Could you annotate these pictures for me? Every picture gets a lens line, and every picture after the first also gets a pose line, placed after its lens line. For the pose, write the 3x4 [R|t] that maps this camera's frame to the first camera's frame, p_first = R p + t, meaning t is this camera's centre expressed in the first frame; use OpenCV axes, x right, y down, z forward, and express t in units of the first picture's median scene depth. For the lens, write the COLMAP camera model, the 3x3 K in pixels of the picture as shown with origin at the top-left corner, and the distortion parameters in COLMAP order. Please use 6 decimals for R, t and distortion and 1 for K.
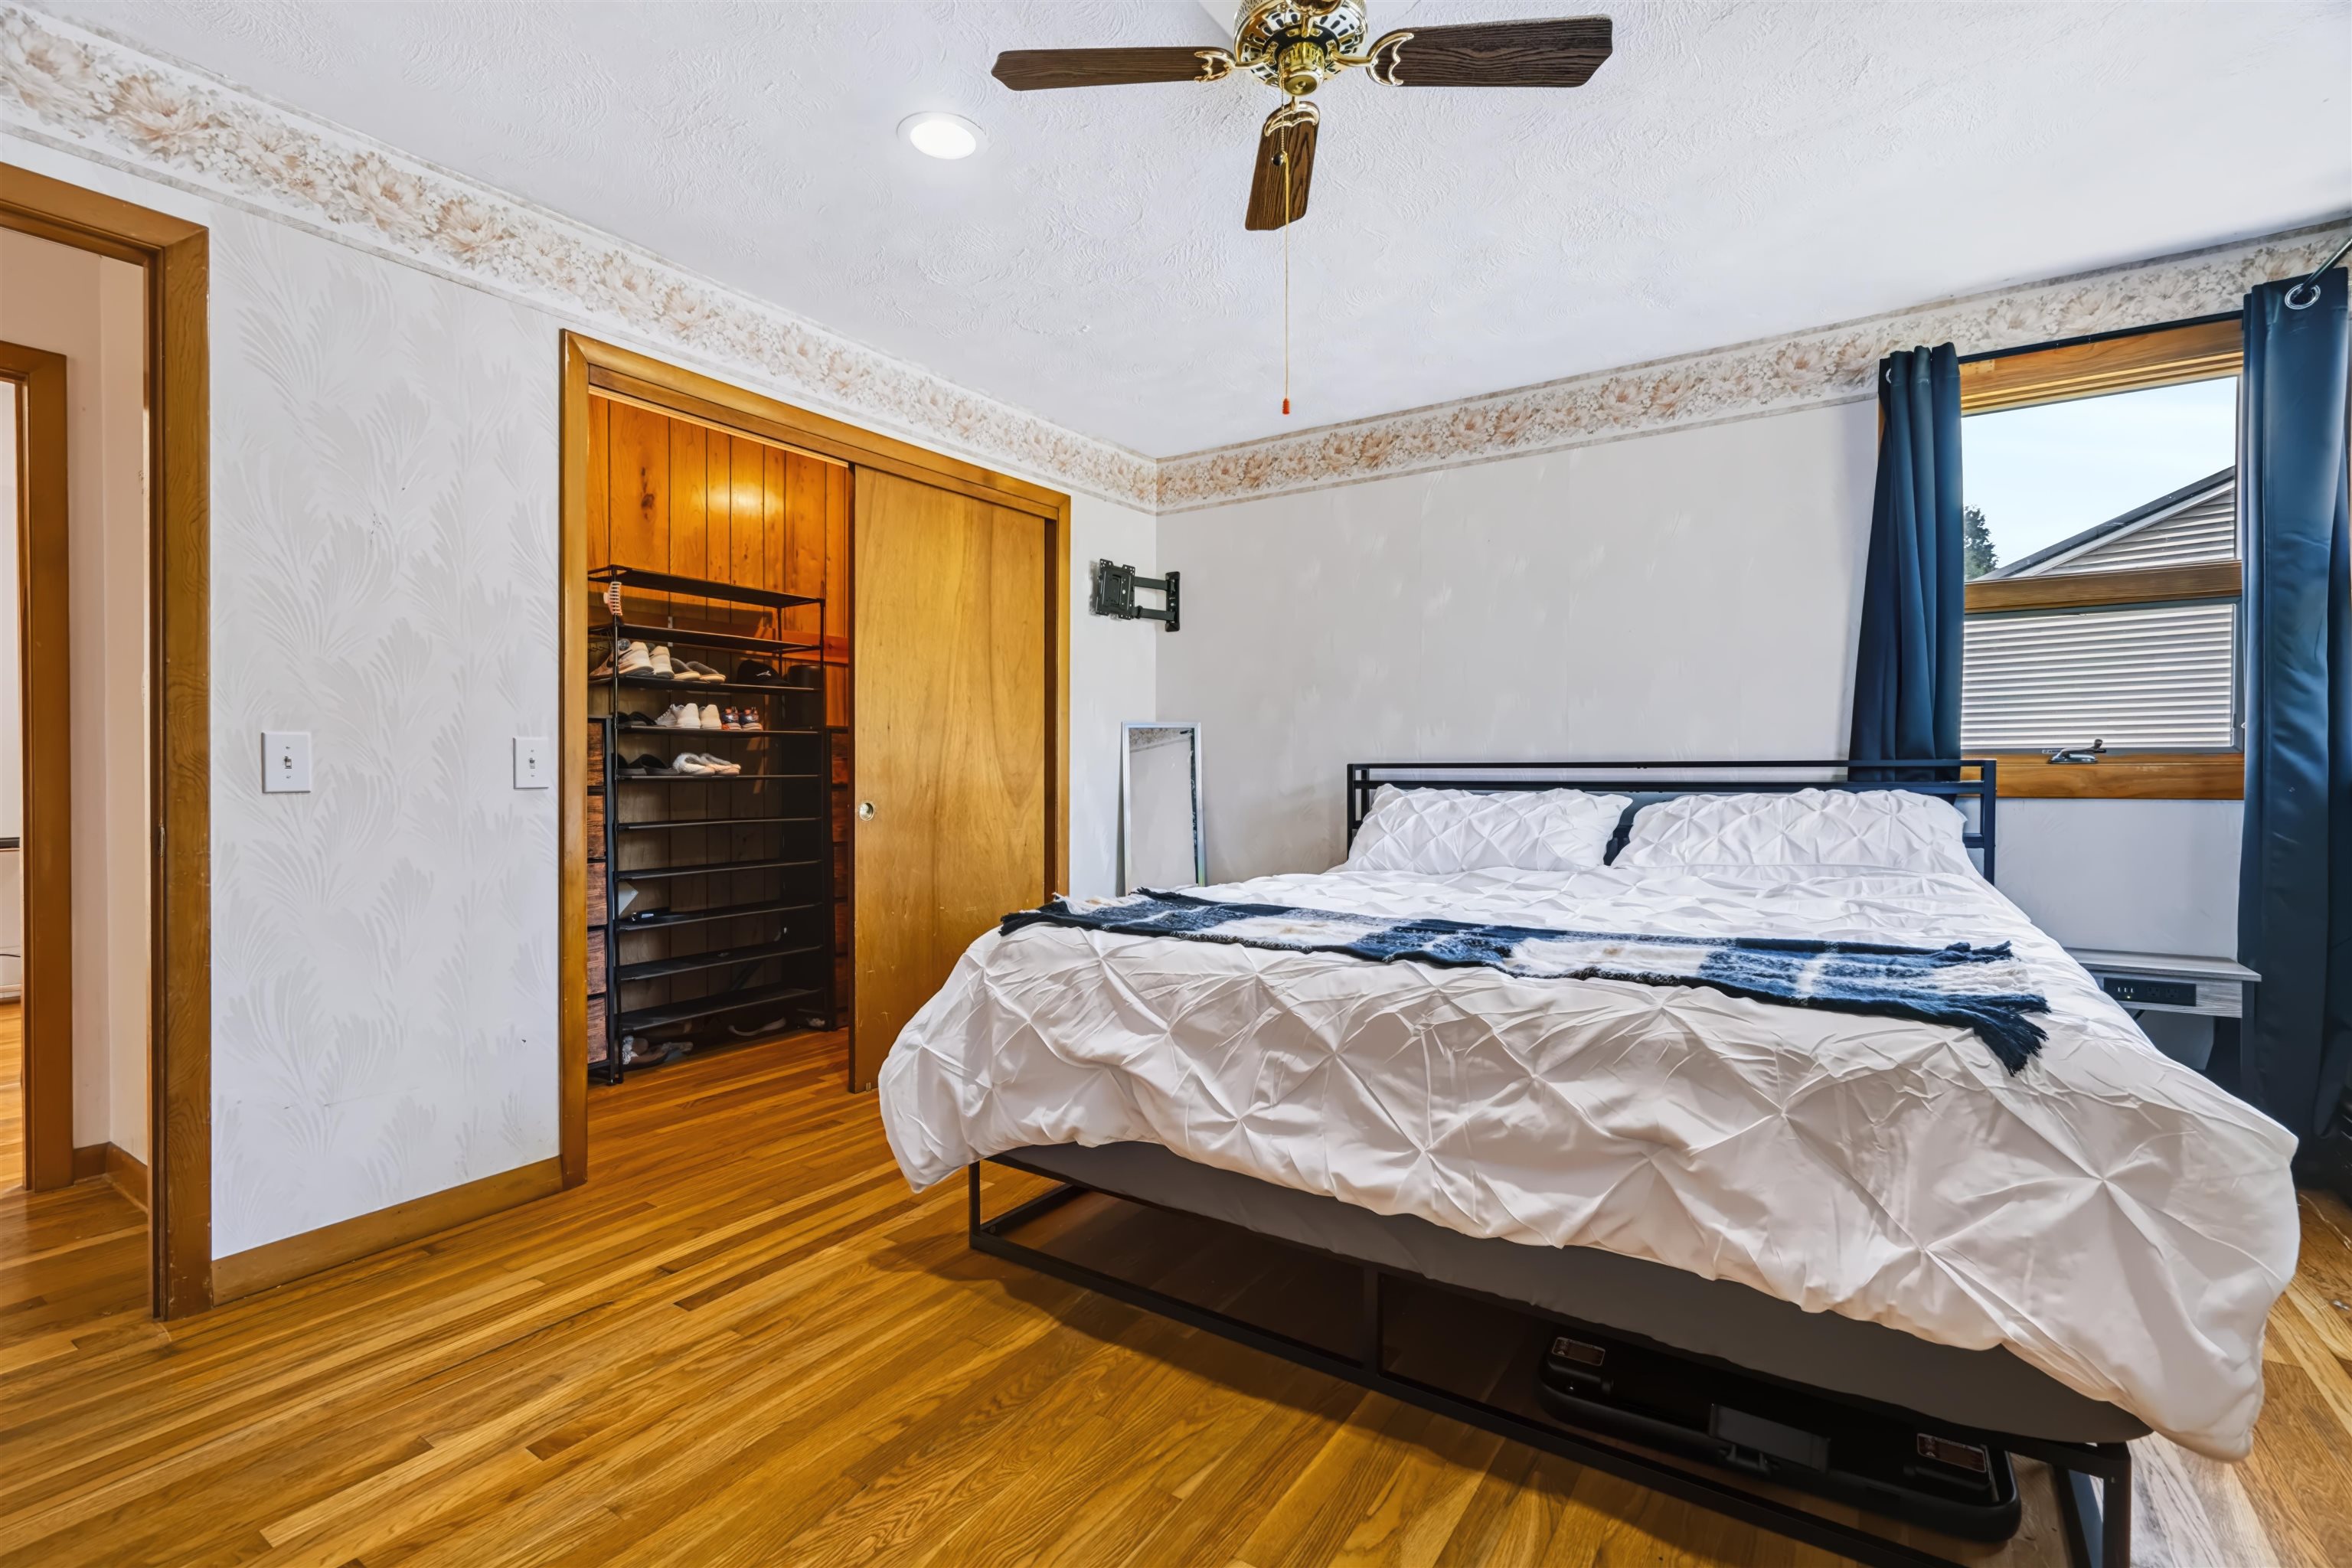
lens RADIAL K [[1067.6, 0, 1183.5], [0, 1067.6, 773.7], [0, 0, 1]] dist [-0.005320, 0.003212]
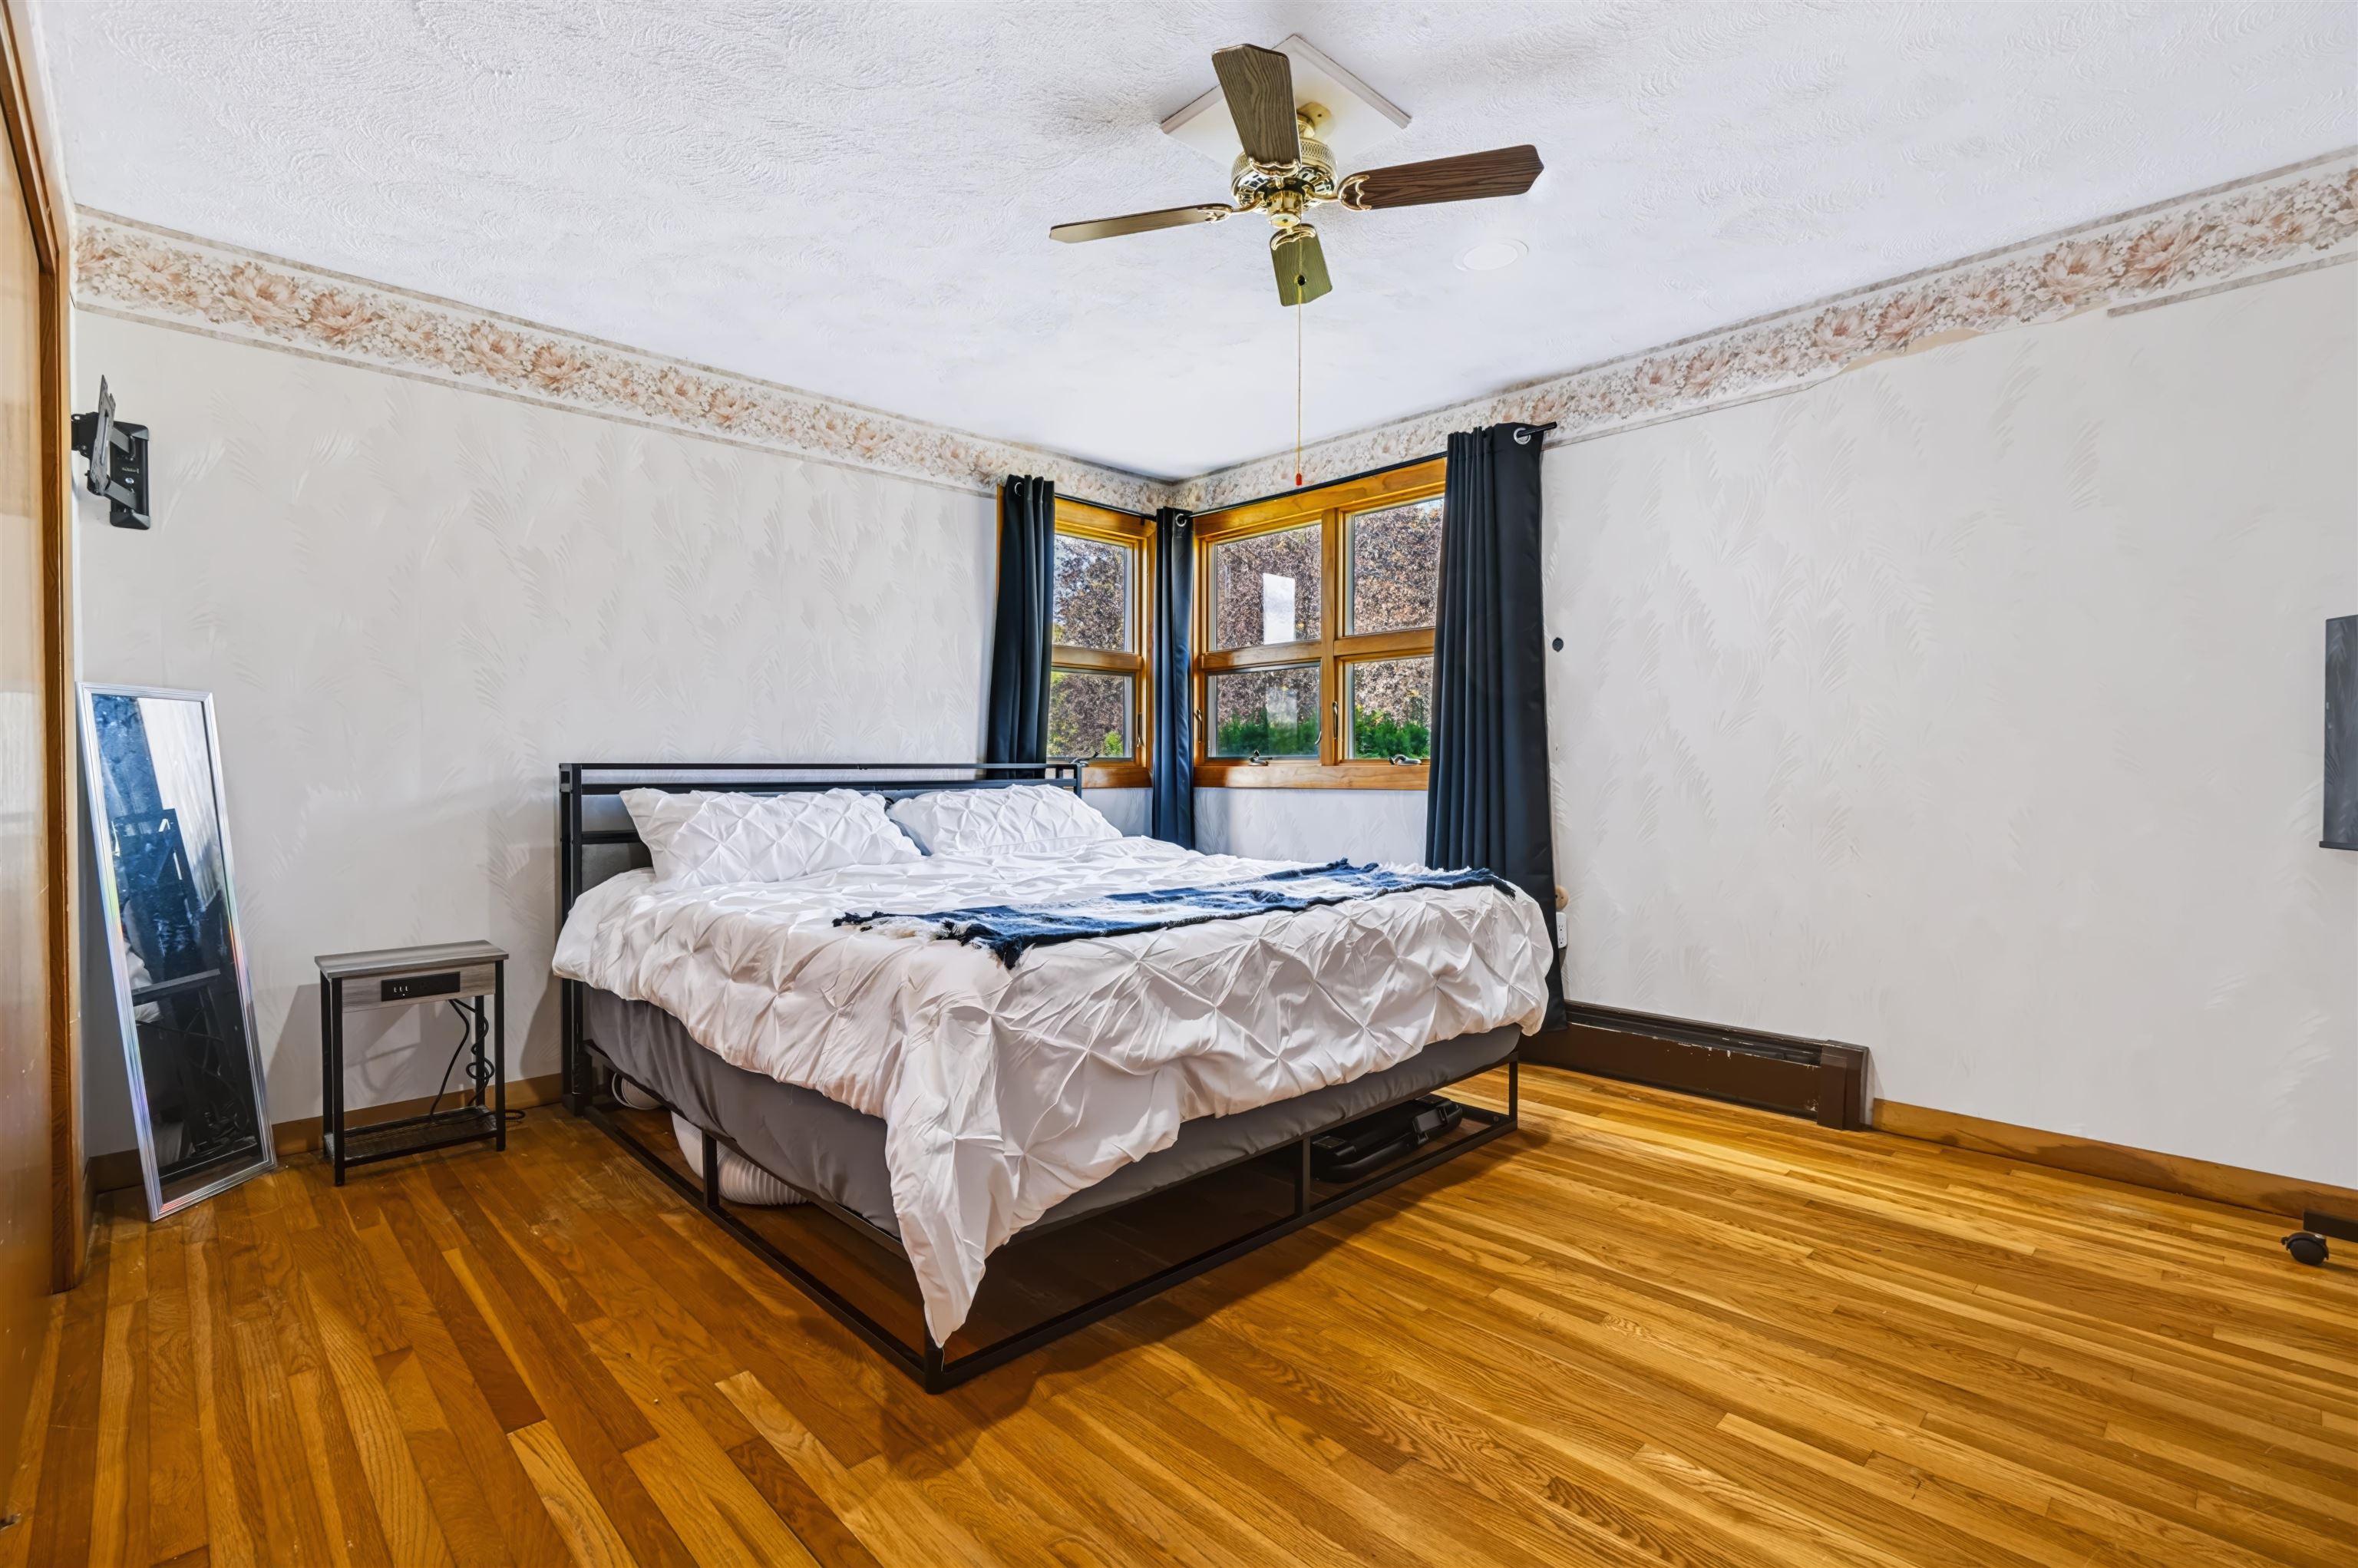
lens RADIAL K [[1070.2, 0, 1190.7], [0, 1070.2, 786.8], [0, 0, 1]] dist [-0.005320, 0.003212]
pose [[0.204588, -0.014104, 0.978747, -1.074915], [0.007261, 0.999891, 0.012891, 0.001941], [-0.978821, 0.004469, 0.204668, 0.792208]]
